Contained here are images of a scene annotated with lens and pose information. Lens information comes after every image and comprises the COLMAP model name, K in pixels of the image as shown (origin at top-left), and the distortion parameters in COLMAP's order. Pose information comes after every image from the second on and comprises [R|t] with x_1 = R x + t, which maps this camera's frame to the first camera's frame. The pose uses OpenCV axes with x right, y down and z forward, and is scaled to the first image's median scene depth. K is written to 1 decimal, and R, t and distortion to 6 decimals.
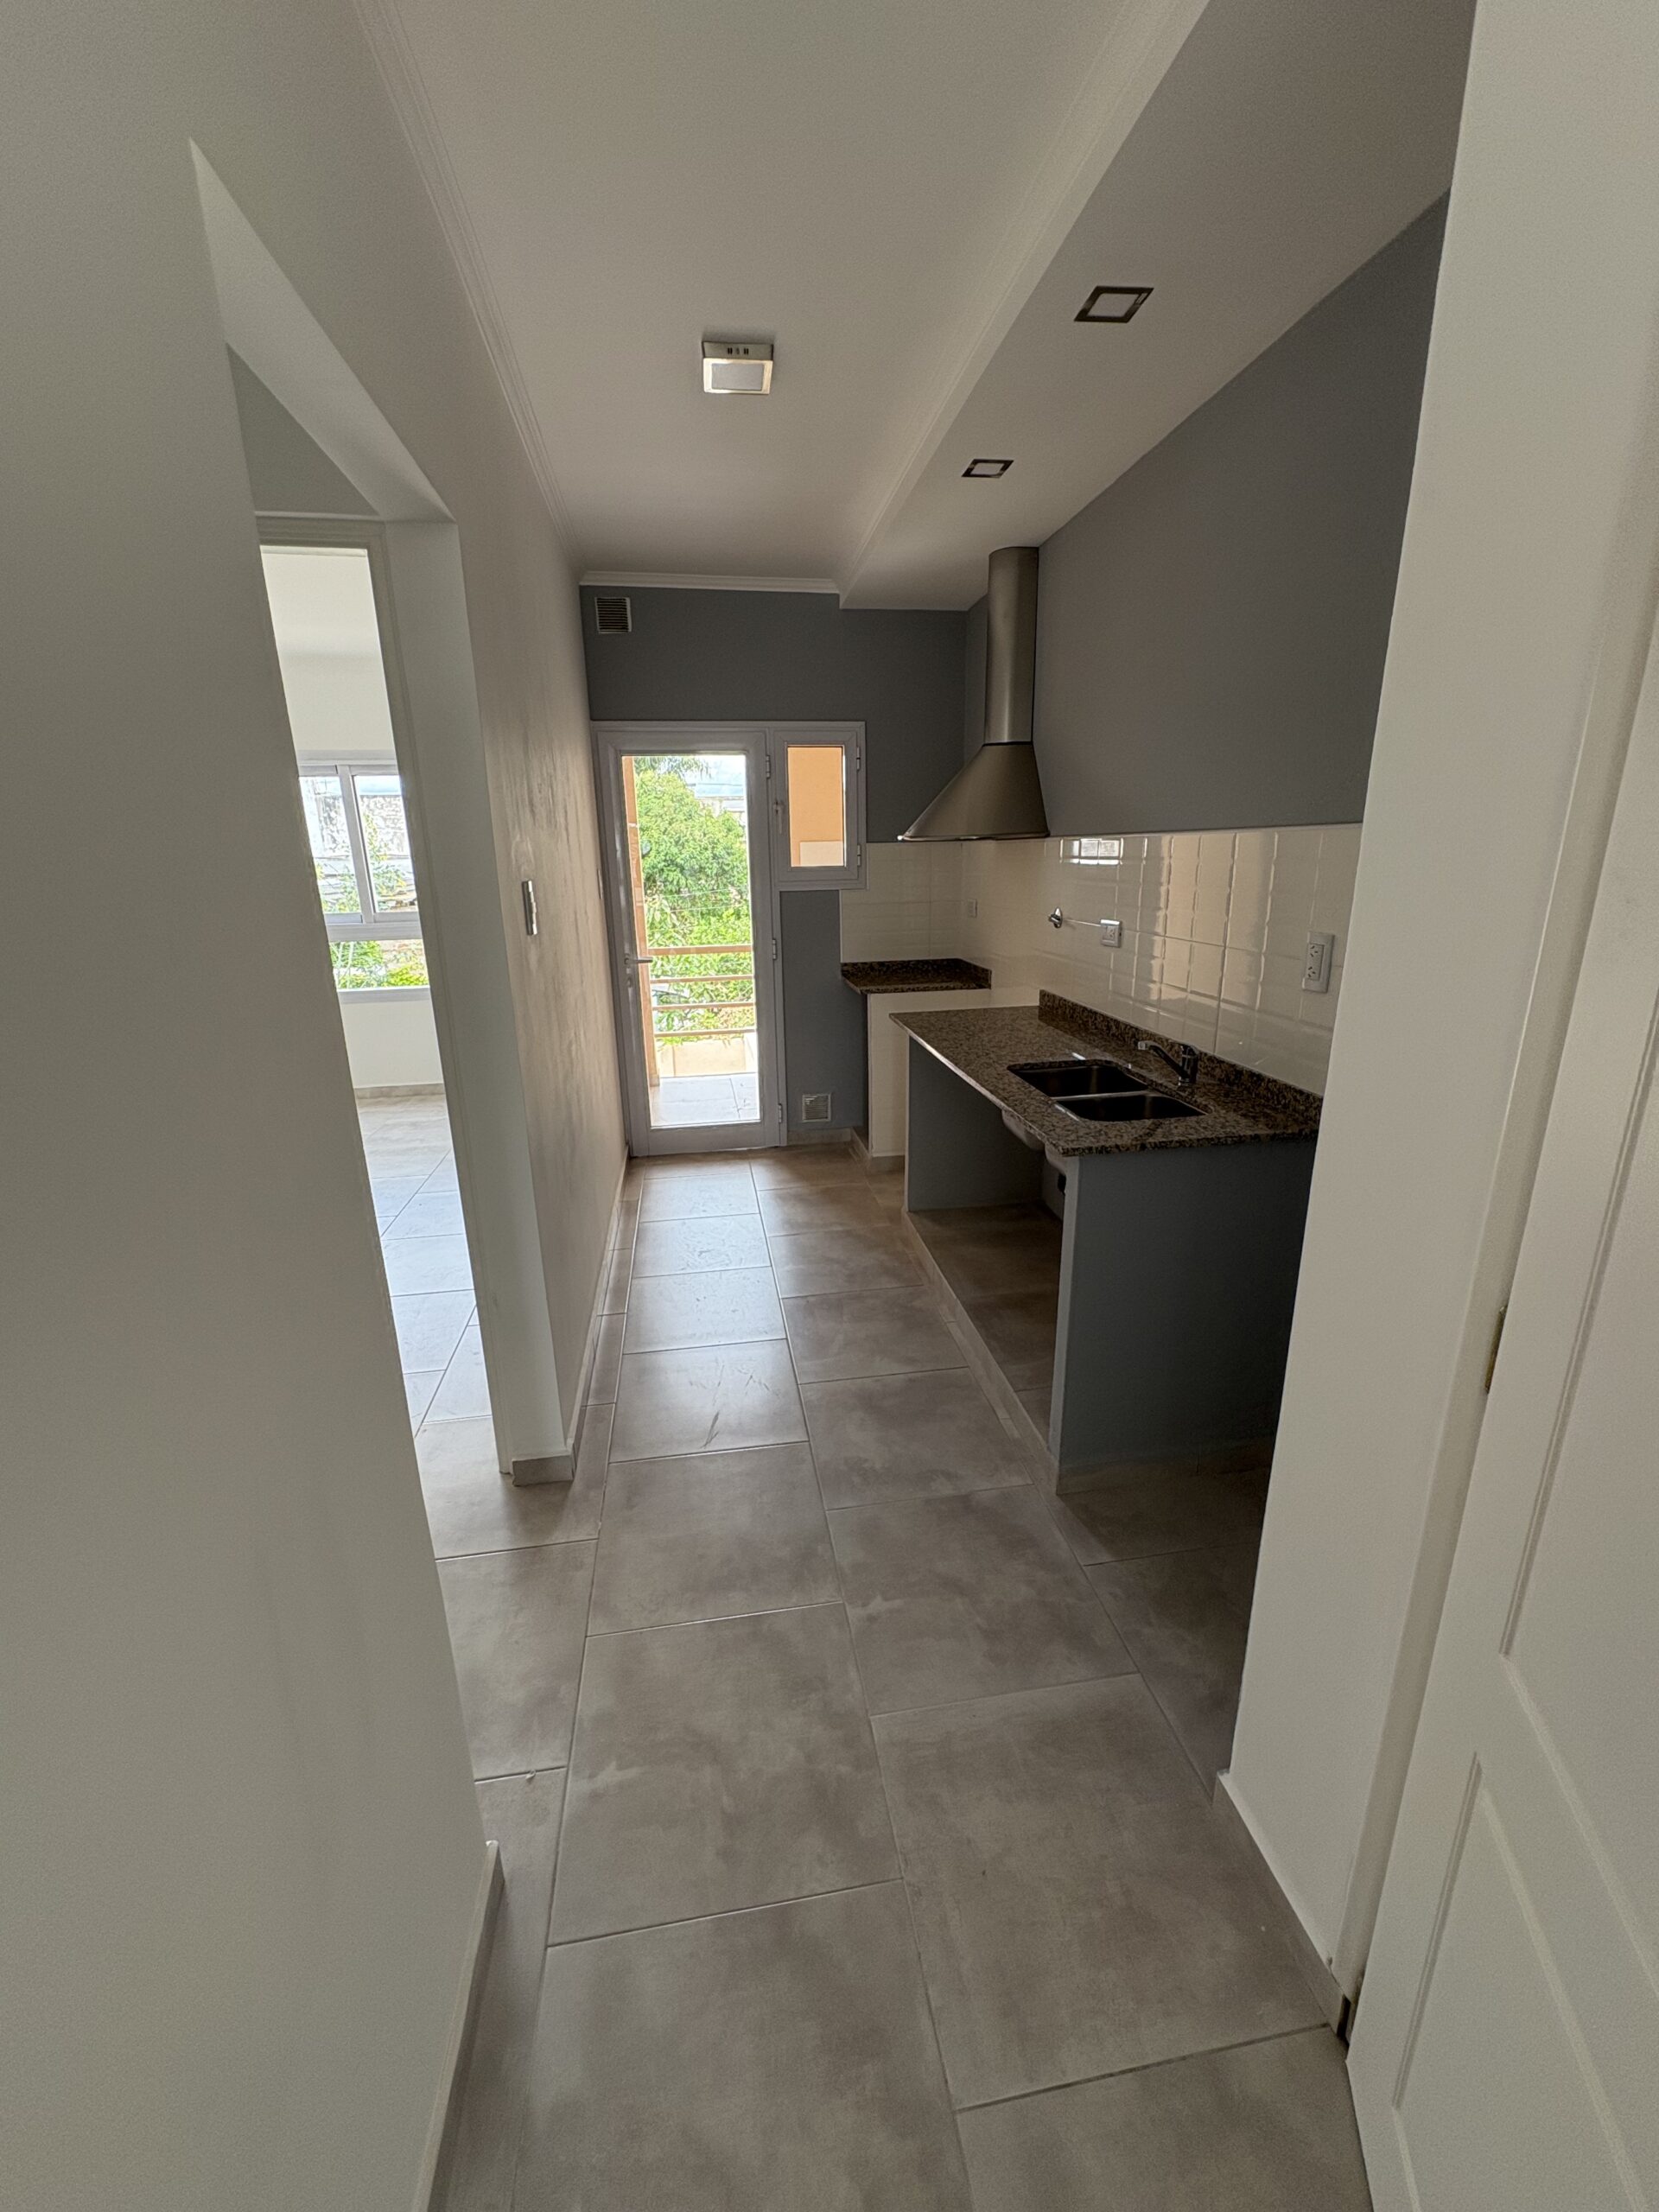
lens RADIAL K [[881.3, 0, 829.5], [0, 881.3, 1106.0], [0, 0, 1]] dist [0.000041, 0.000070]
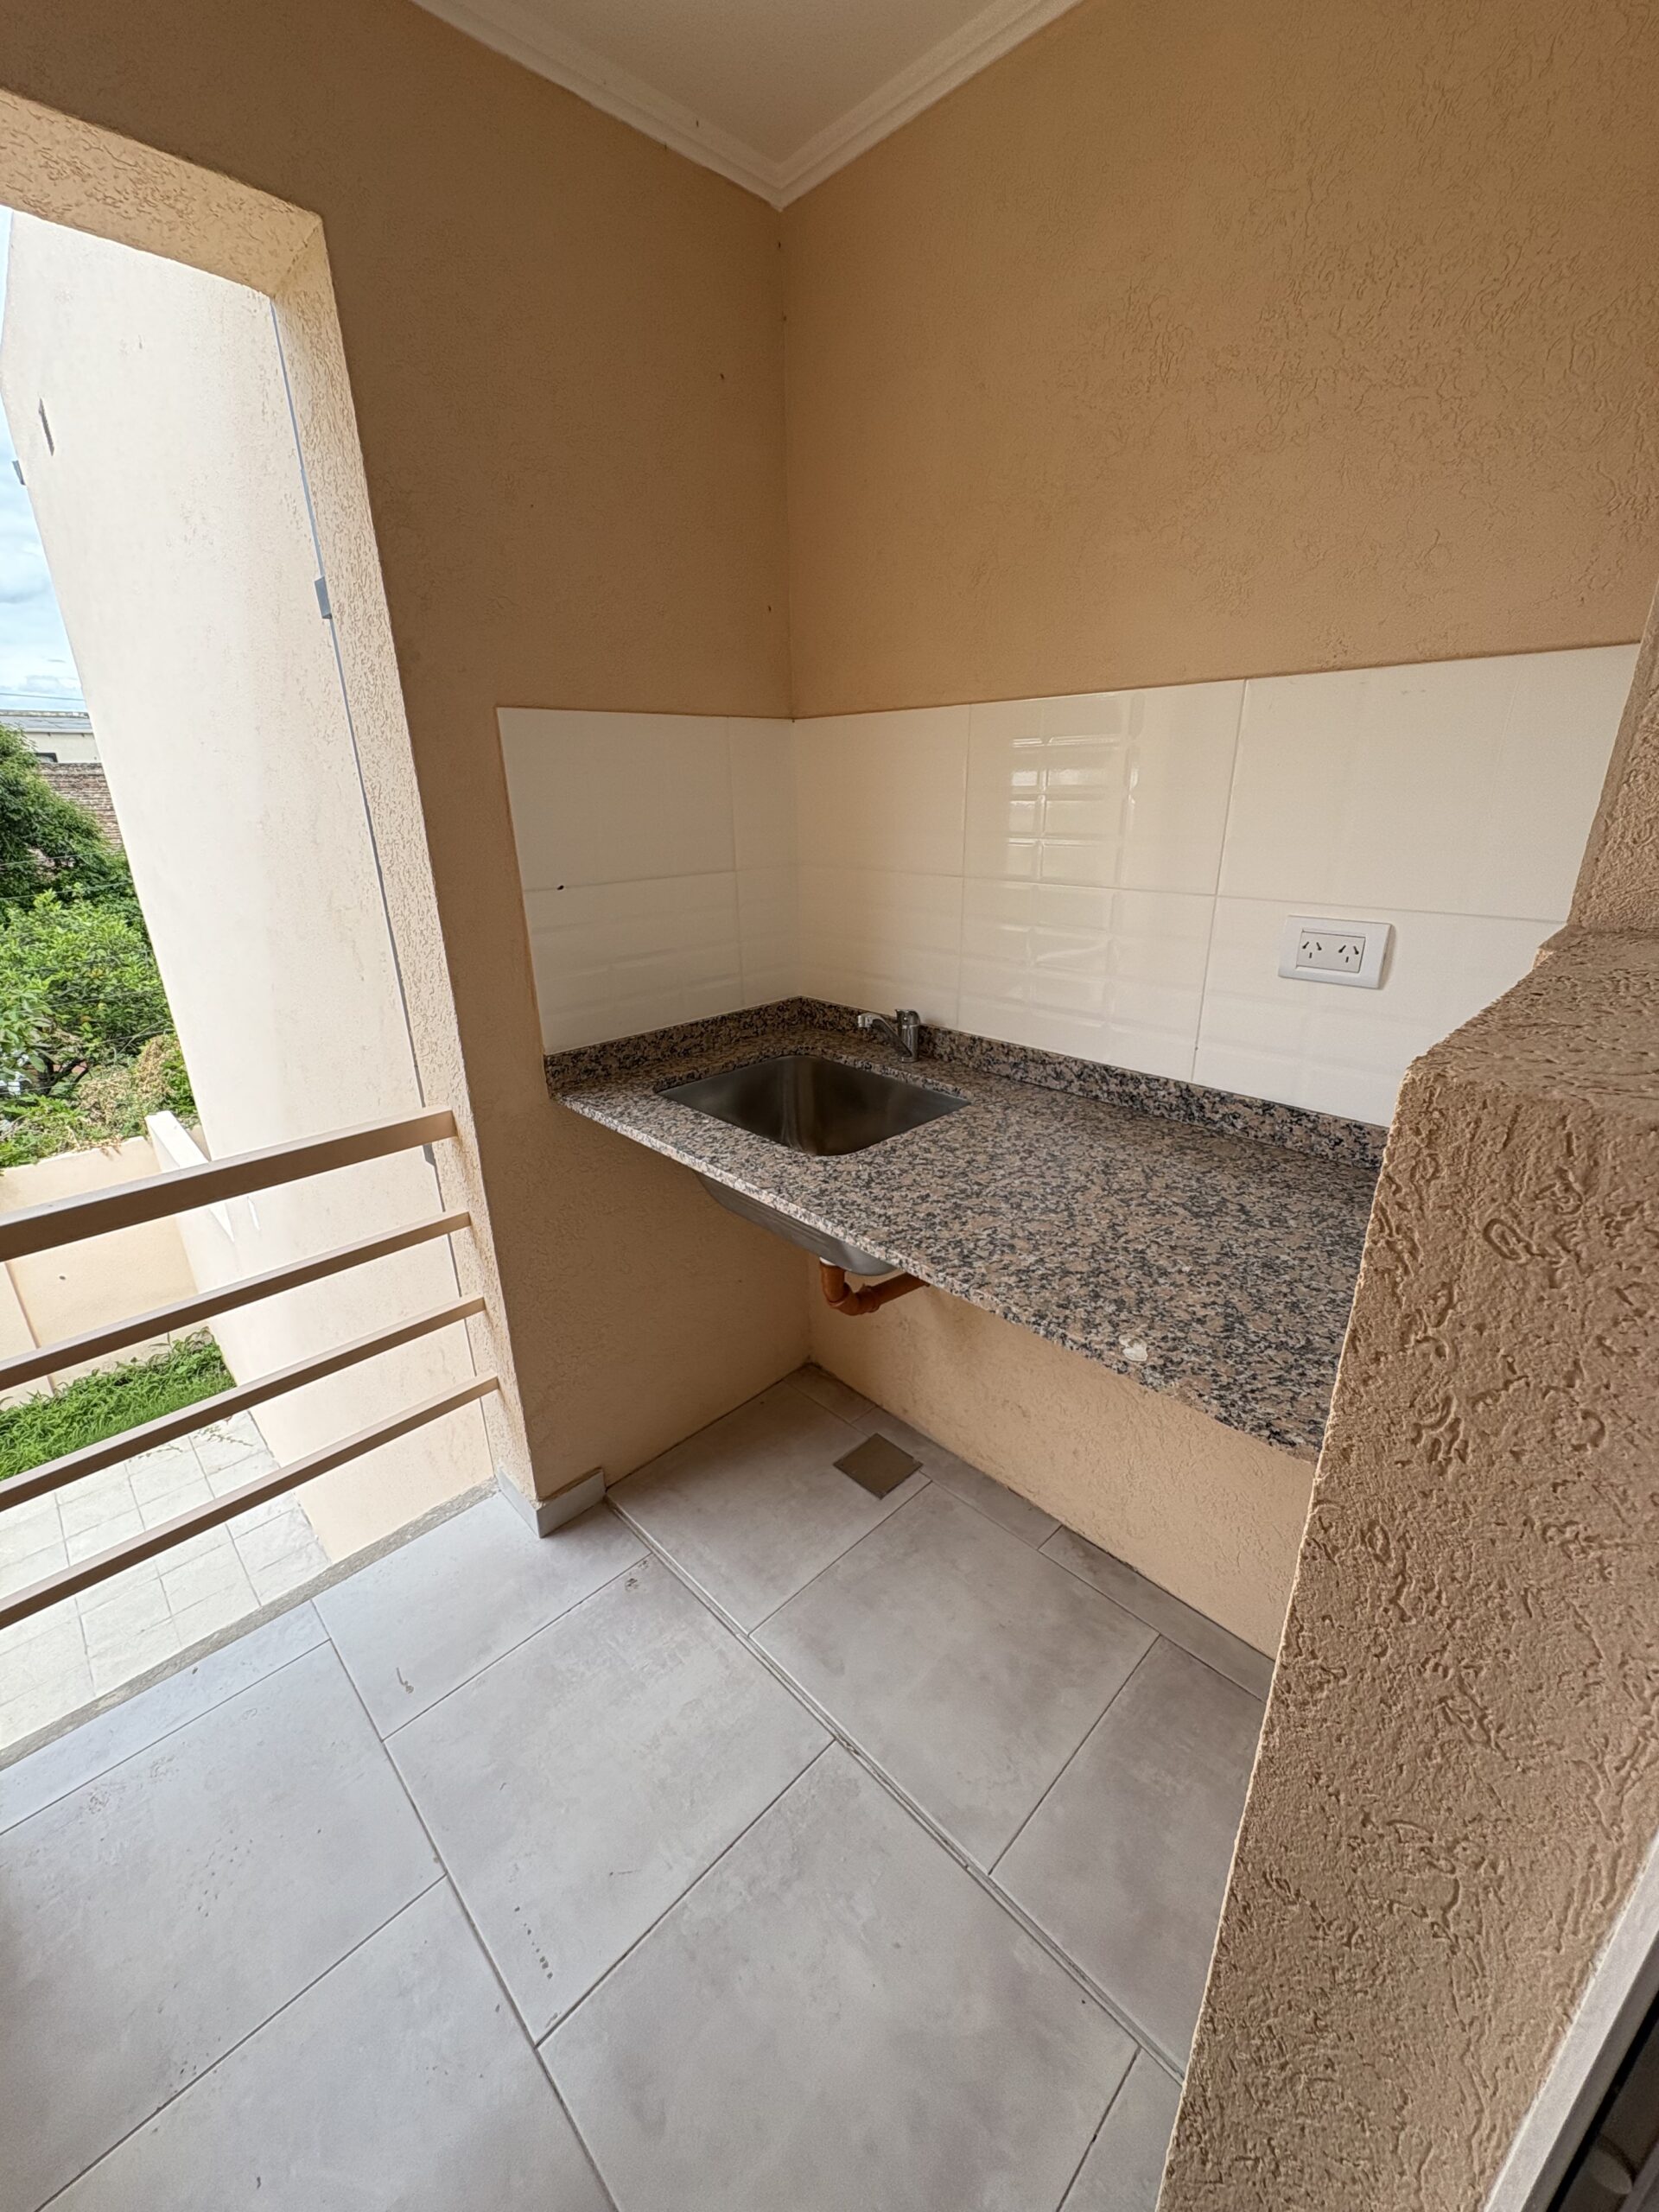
lens RADIAL K [[881.3, 0, 829.5], [0, 881.3, 1106.0], [0, 0, 1]] dist [0.000041, 0.000070]
pose [[0.814795, -0.202409, 0.543268, -0.072623], [0.167210, 0.979299, 0.114082, -0.129164], [-0.555113, -0.002113, 0.831772, 0.497018]]
